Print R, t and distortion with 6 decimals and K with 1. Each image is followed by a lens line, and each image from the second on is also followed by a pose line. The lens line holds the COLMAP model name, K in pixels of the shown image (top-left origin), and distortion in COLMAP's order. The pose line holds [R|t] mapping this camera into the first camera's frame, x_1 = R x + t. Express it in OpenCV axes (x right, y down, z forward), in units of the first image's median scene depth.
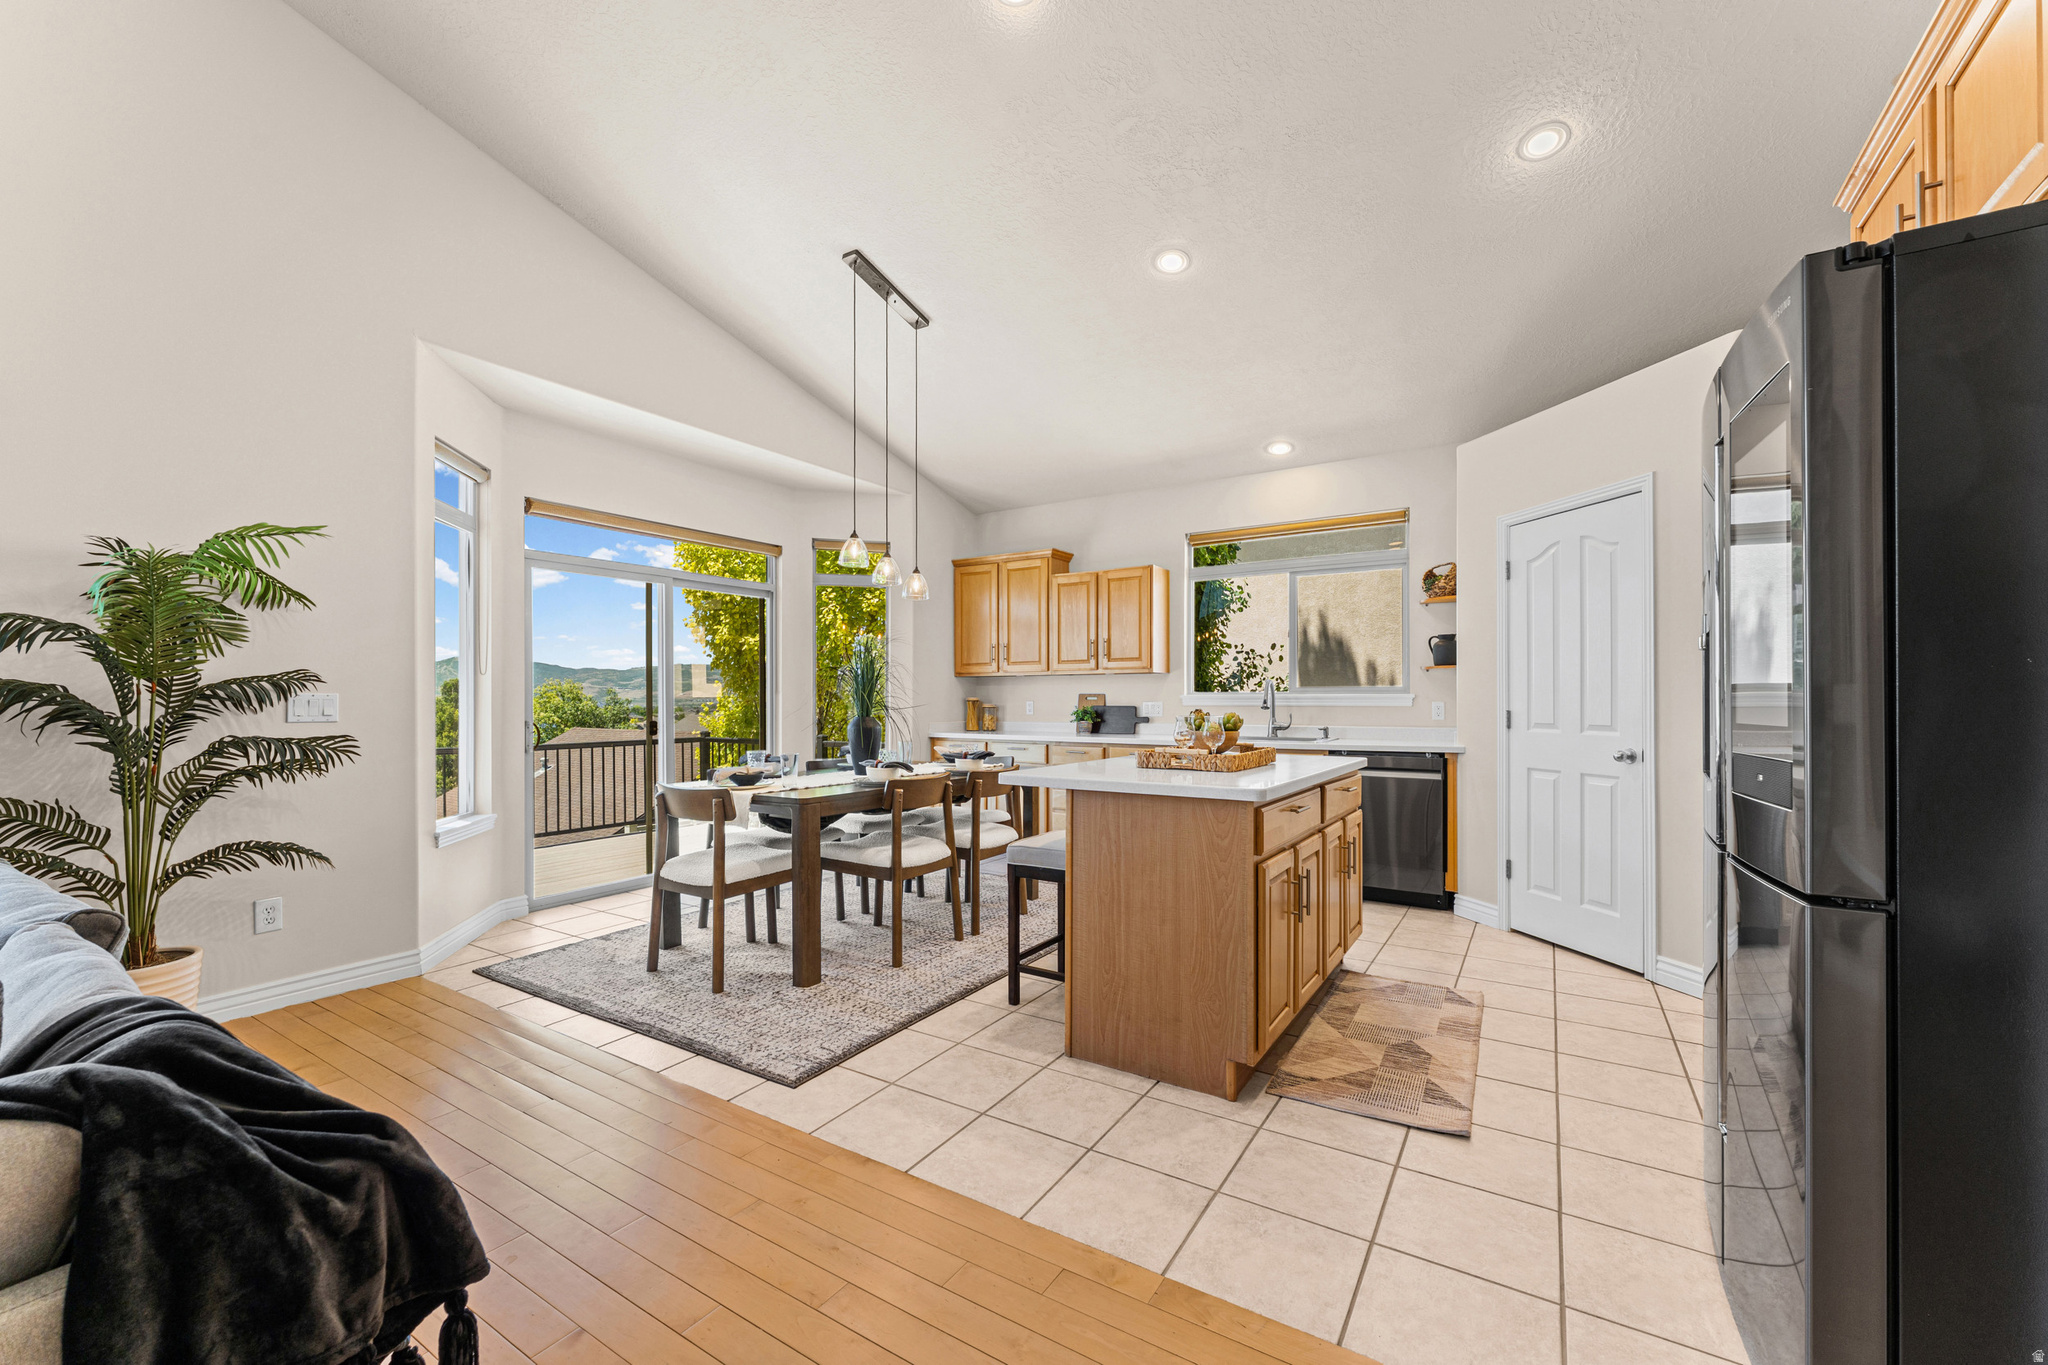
lens RADIAL K [[814.5, 0, 1019.2], [0, 814.5, 698.7], [0, 0, 1]] dist [0.002287, -0.001004]
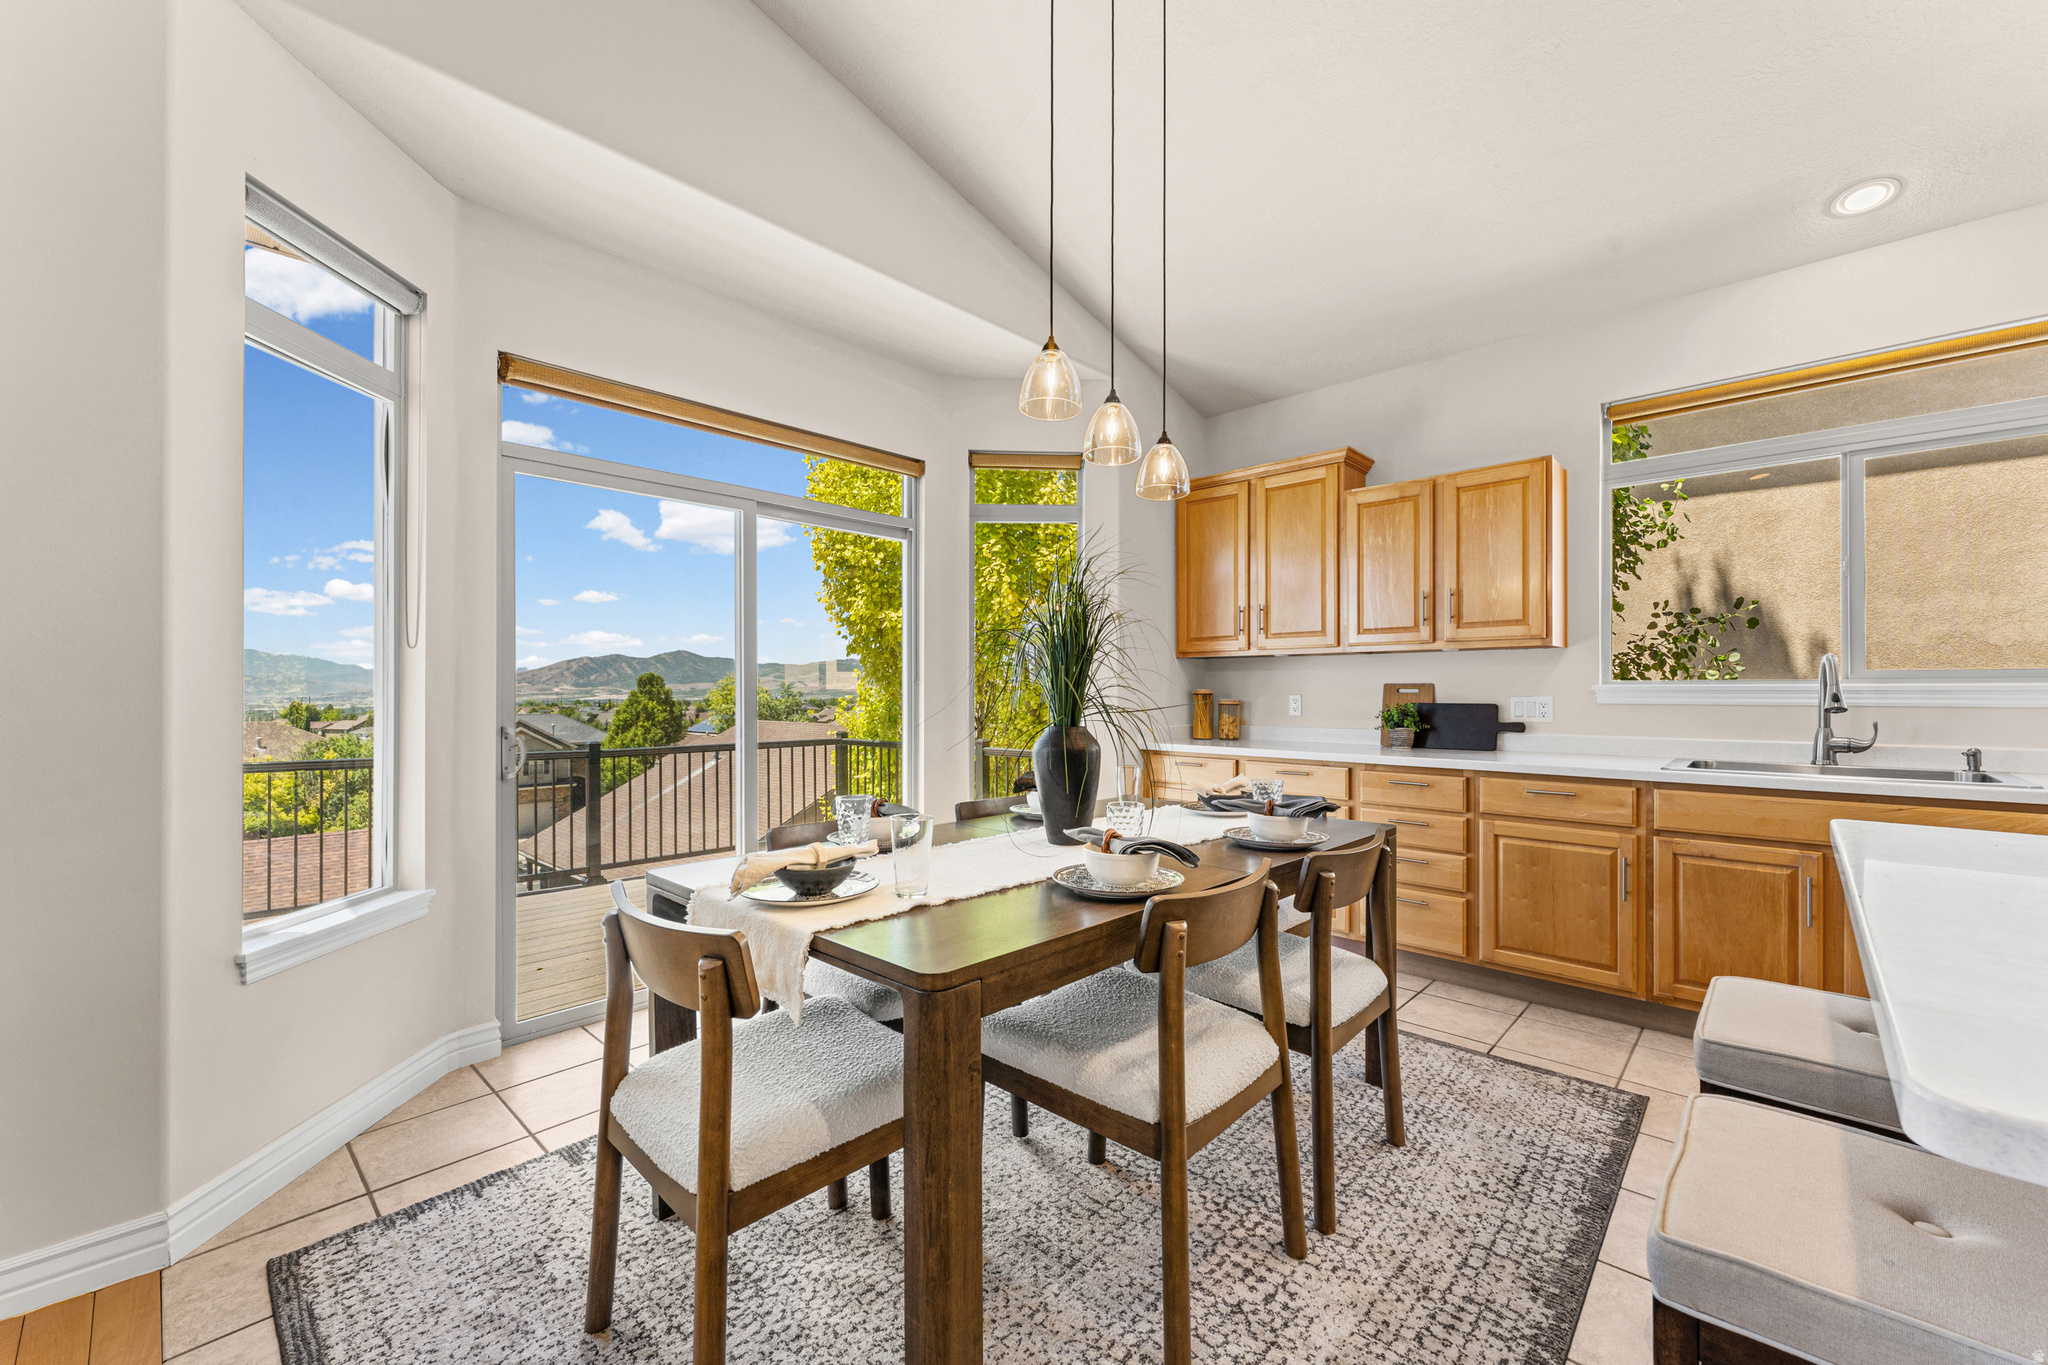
lens RADIAL K [[814.5, 0, 1026.5], [0, 814.5, 689.2], [0, 0, 1]] dist [0.002287, -0.001004]
pose [[0.983386, 0.000602, -0.181528, -0.086532], [-0.001220, 0.999994, -0.003297, 0.000691], [0.181525, 0.003463, 0.983380, 0.354007]]
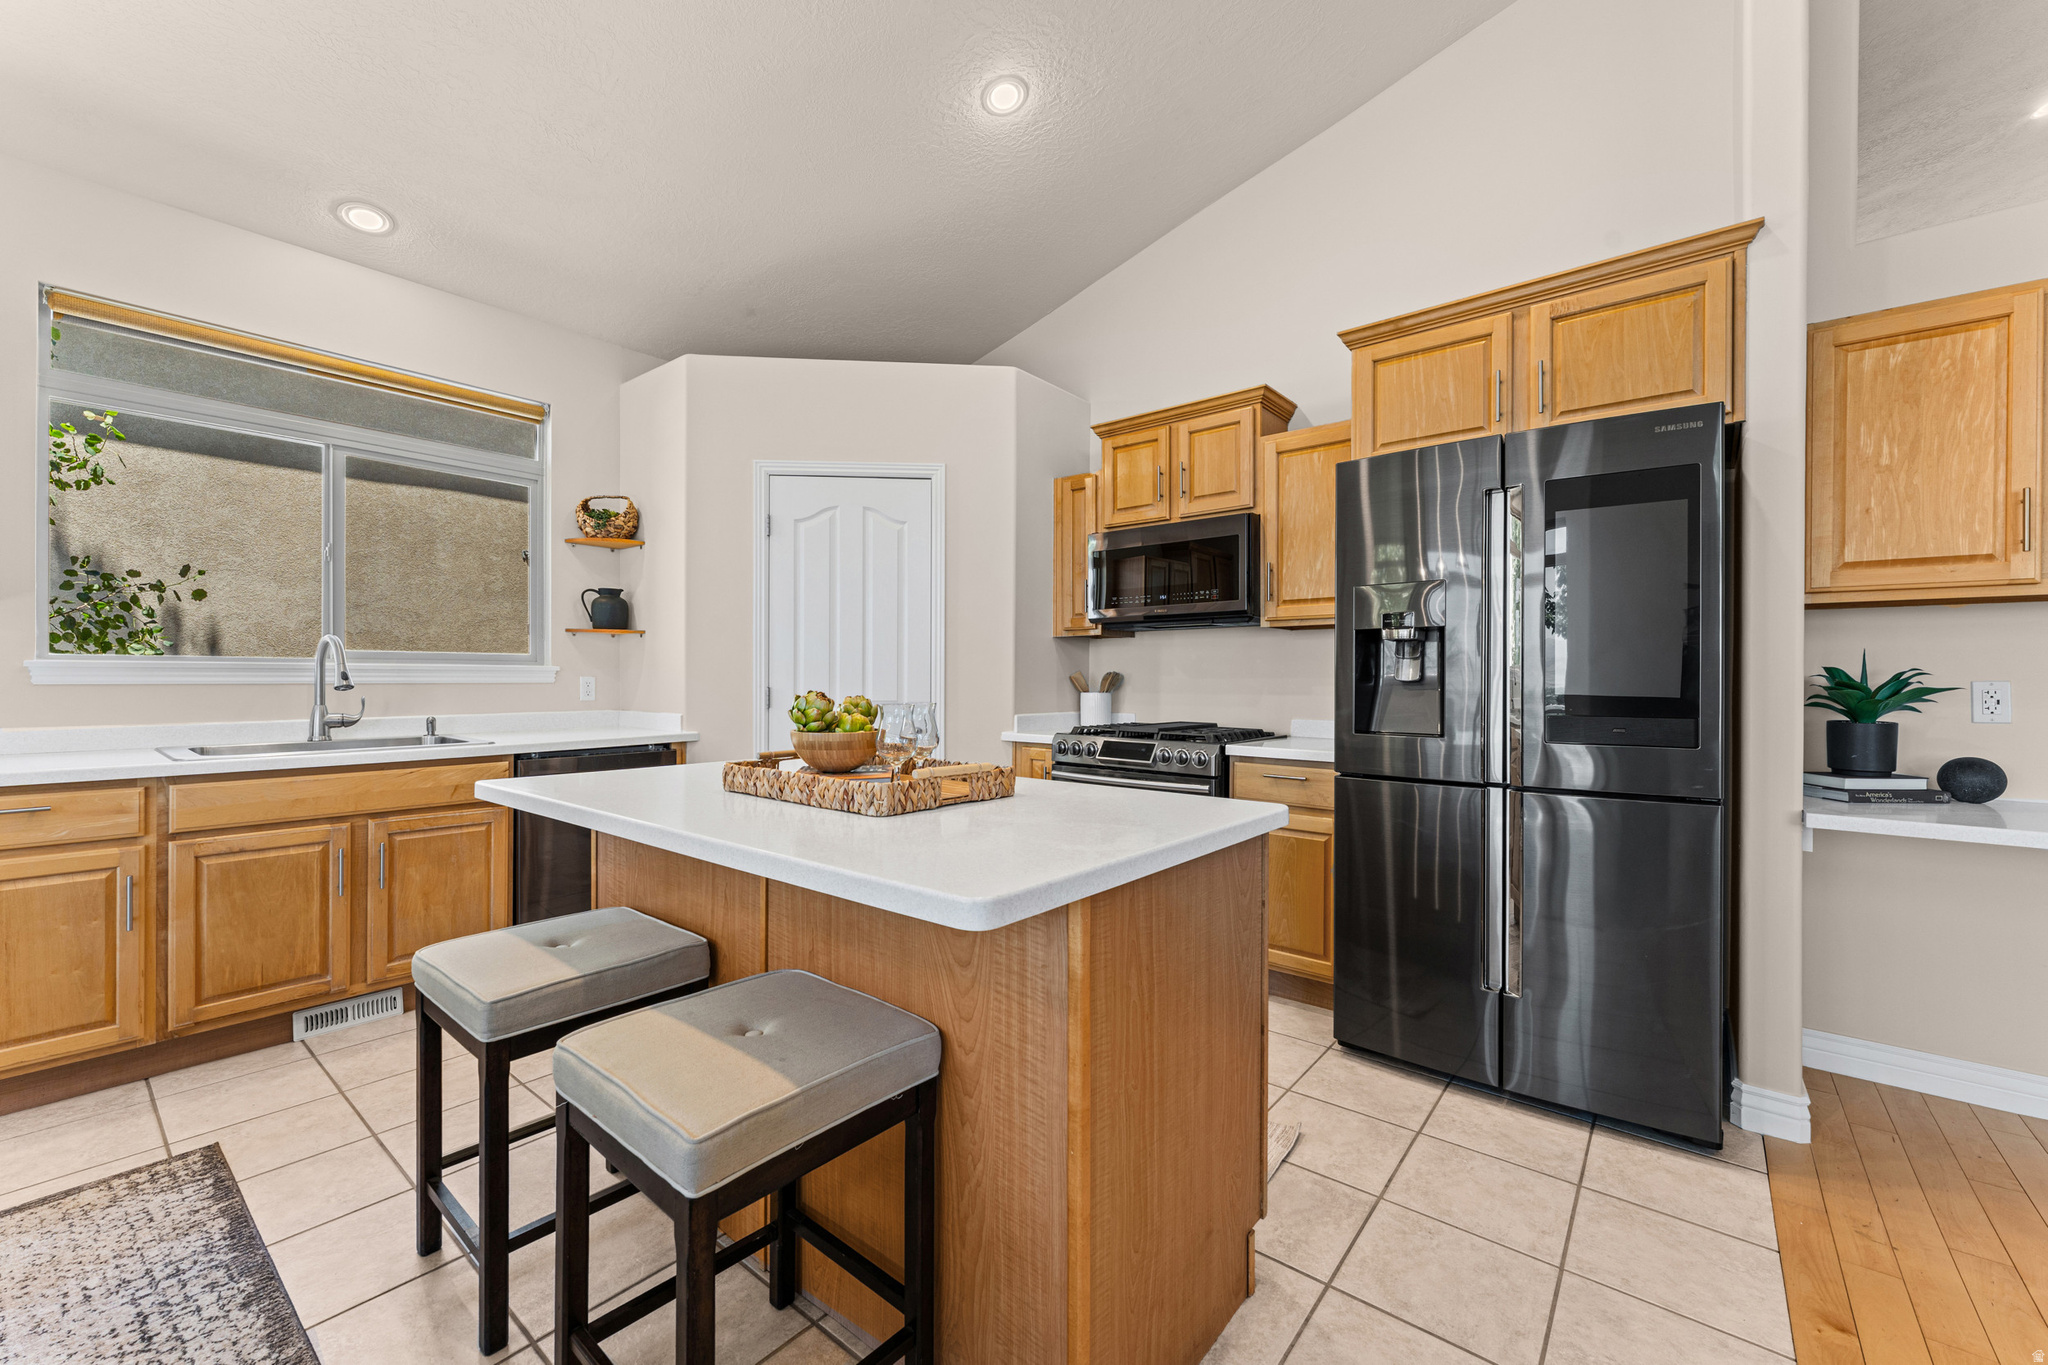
lens RADIAL K [[814.5, 0, 1012.3], [0, 814.5, 683.0], [0, 0, 1]] dist [0.002287, -0.001004]
pose [[0.116653, -0.006062, 0.993154, -0.156701], [-0.006938, 0.999952, 0.006919, 0.001204], [-0.993149, -0.007698, 0.116605, 0.430155]]
